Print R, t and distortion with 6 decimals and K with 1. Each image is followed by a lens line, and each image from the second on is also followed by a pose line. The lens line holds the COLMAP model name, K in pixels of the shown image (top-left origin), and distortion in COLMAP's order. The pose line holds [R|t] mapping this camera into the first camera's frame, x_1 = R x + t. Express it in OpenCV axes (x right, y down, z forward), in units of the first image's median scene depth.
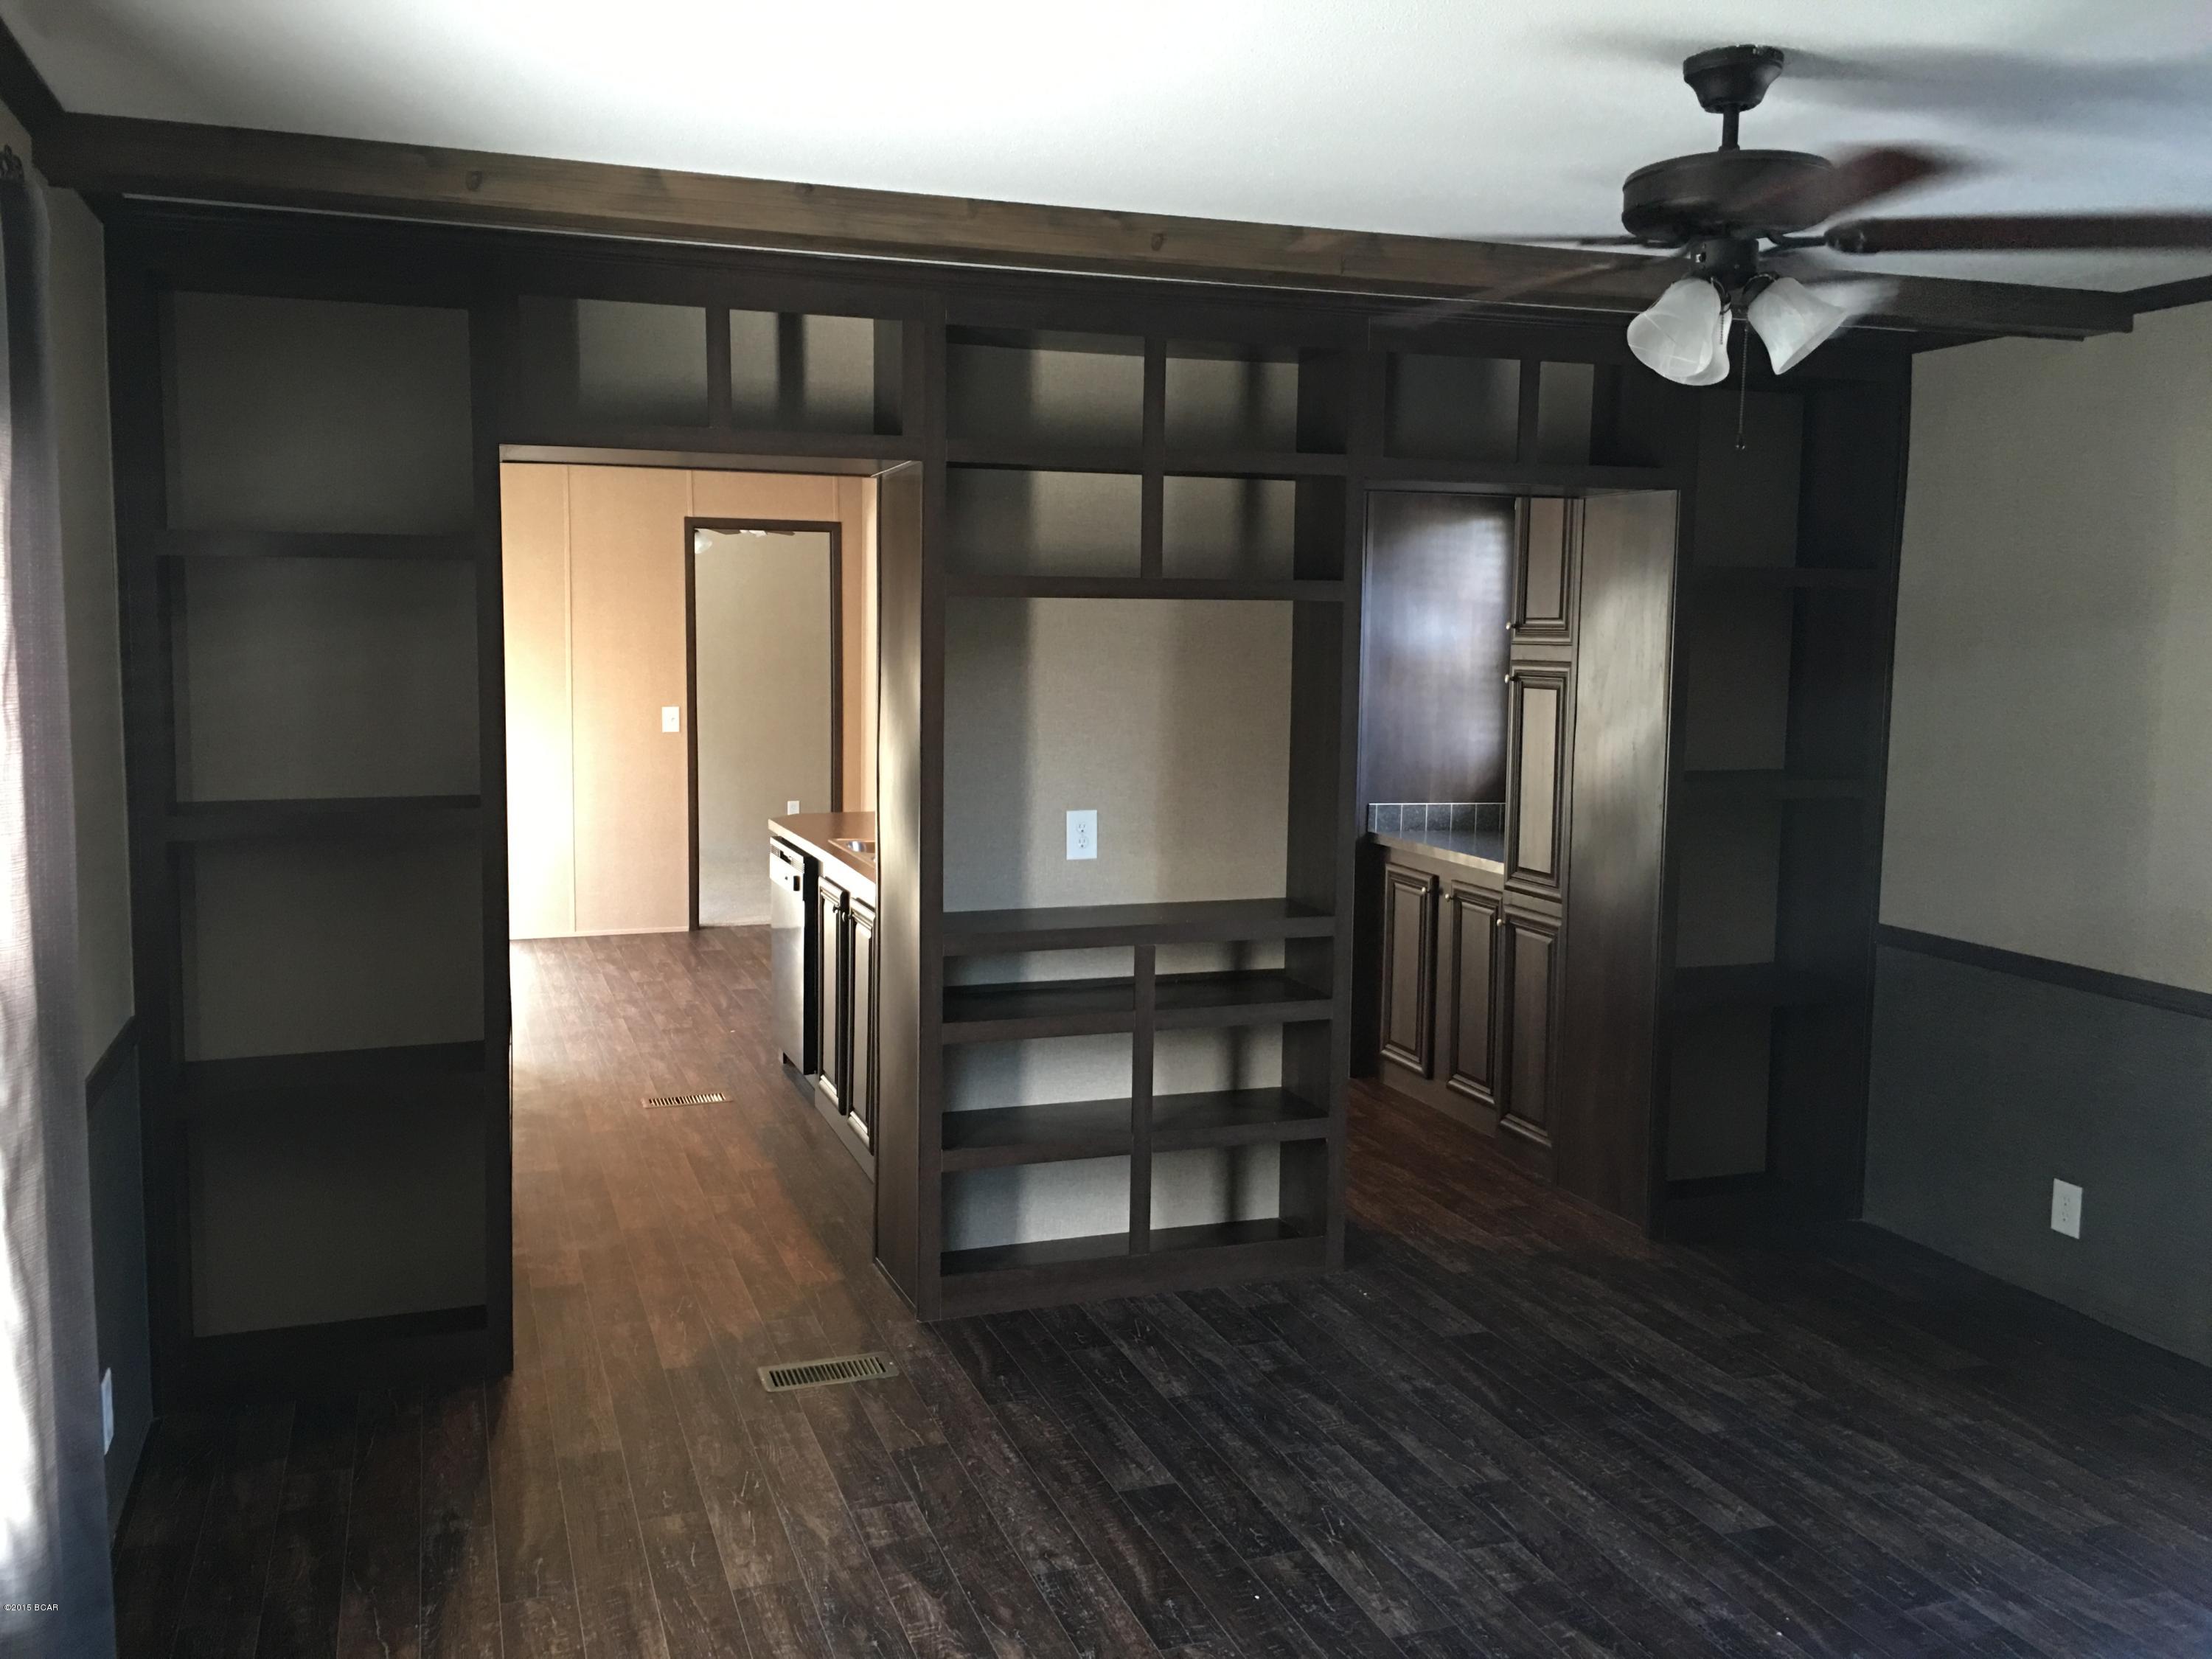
lens RADIAL K [[1882.7, 0, 1096.0], [0, 1882.7, 779.5], [0, 0, 1]] dist [0.083484, -0.112322]
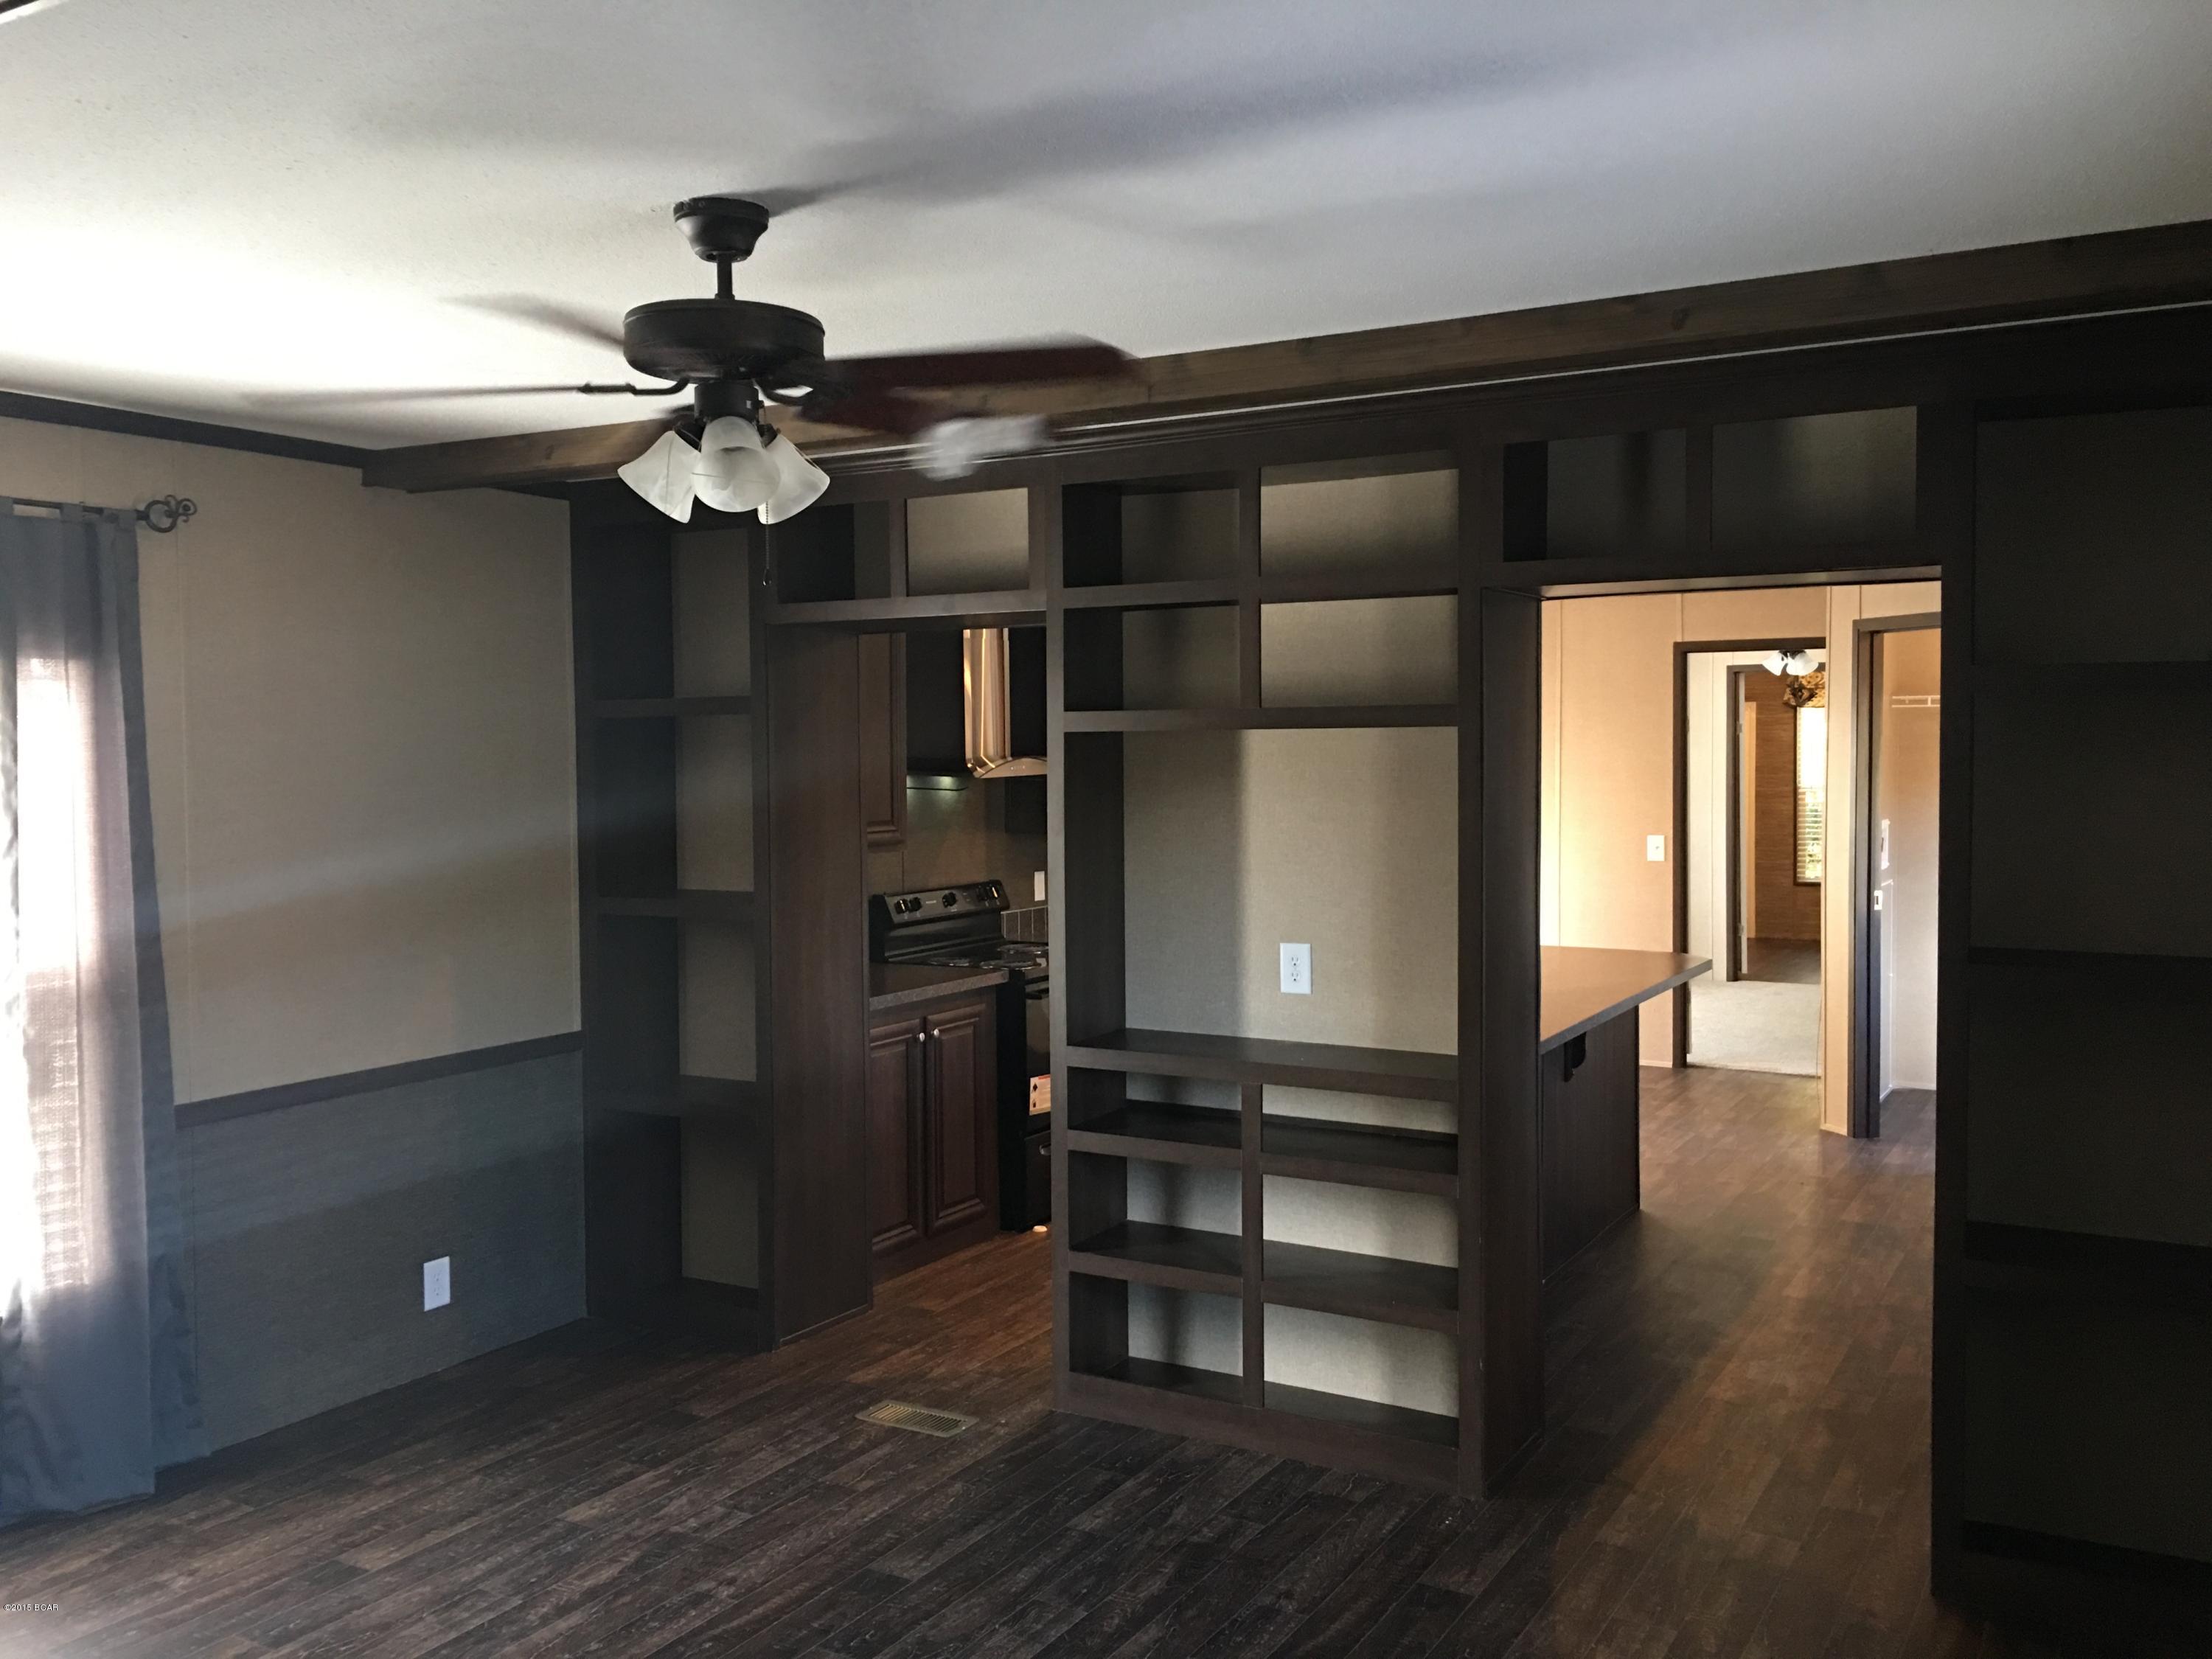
lens RADIAL K [[1882.7, 0, 1081.2], [0, 1882.7, 804.6], [0, 0, 1]] dist [0.083484, -0.112322]
pose [[0.638996, 0.010301, -0.769141, 0.675838], [-0.050797, 0.998293, -0.028832, -0.021724], [0.767531, 0.057494, 0.638429, 0.285811]]
